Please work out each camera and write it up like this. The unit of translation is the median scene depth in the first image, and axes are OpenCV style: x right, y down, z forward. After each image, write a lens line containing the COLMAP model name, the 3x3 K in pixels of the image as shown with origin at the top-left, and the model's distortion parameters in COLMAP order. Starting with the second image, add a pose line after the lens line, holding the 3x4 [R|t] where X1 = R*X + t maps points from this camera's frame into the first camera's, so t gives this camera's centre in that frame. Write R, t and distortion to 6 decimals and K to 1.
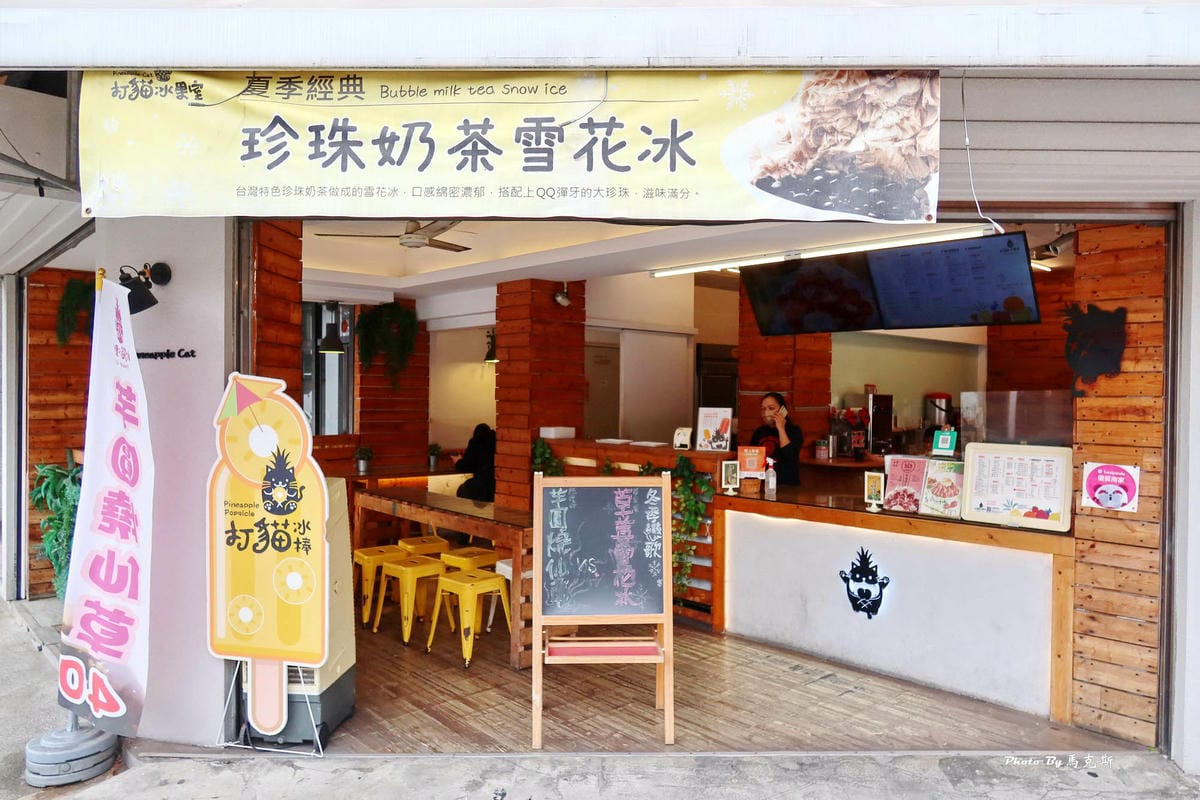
lens RADIAL K [[815.7, 0, 600.0], [0, 815.7, 400.0], [0, 0, 1]] dist [-0.009547, -0.003176]
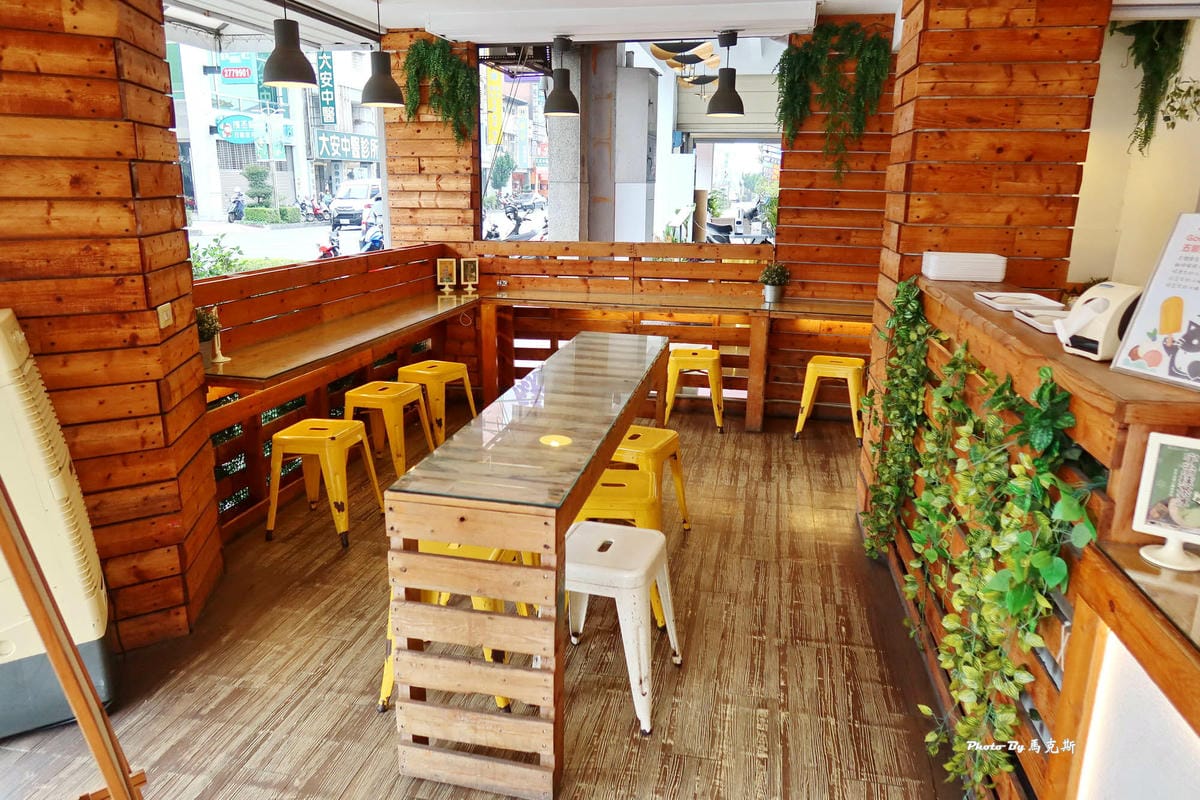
lens RADIAL K [[815.7, 0, 600.0], [0, 815.7, 400.0], [0, 0, 1]] dist [-0.009547, -0.003176]
pose [[0.582608, 0.206949, -0.785964, 0.355544], [-0.015535, 0.969698, 0.243812, 0.010839], [0.812604, -0.129837, 0.568169, 1.045788]]
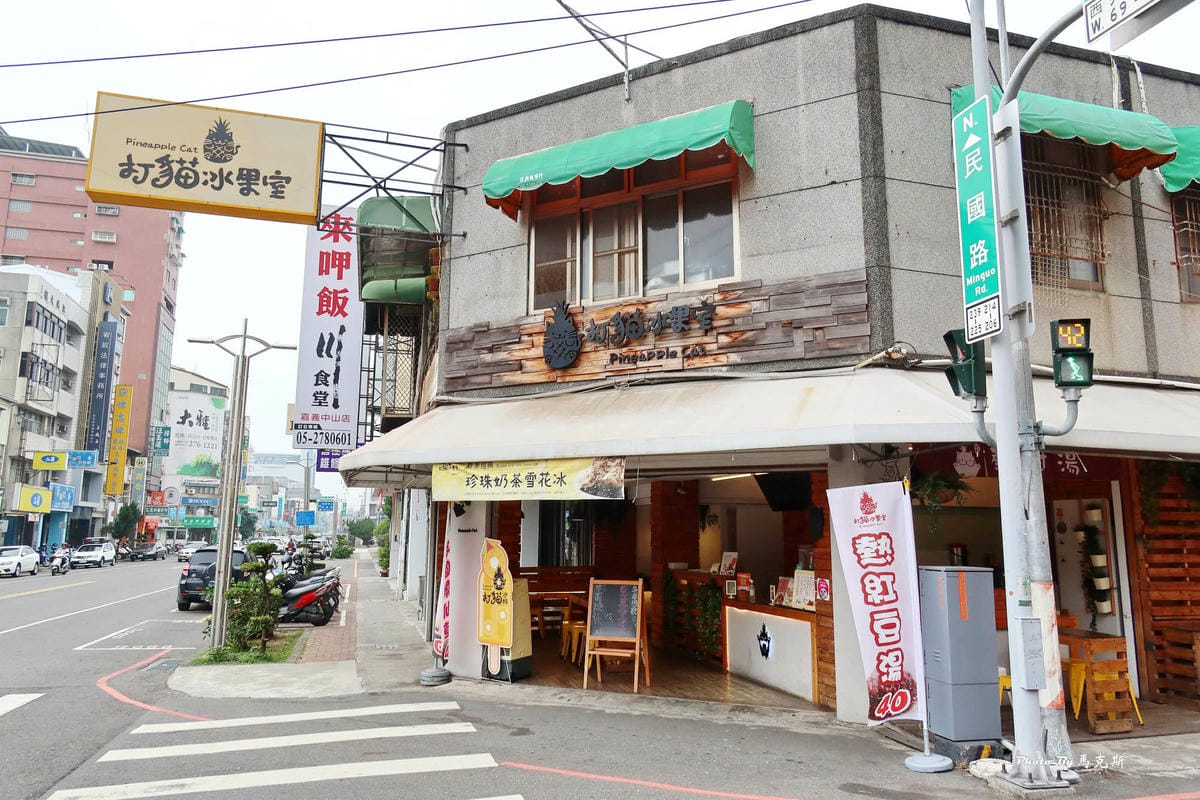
lens RADIAL K [[815.7, 0, 600.0], [0, 815.7, 400.0], [0, 0, 1]] dist [-0.009547, -0.003176]
pose [[0.897053, -0.074372, -0.435619, 1.097488], [-0.002417, 0.984896, -0.173127, -0.015203], [0.441915, 0.156357, 0.883325, -1.308053]]
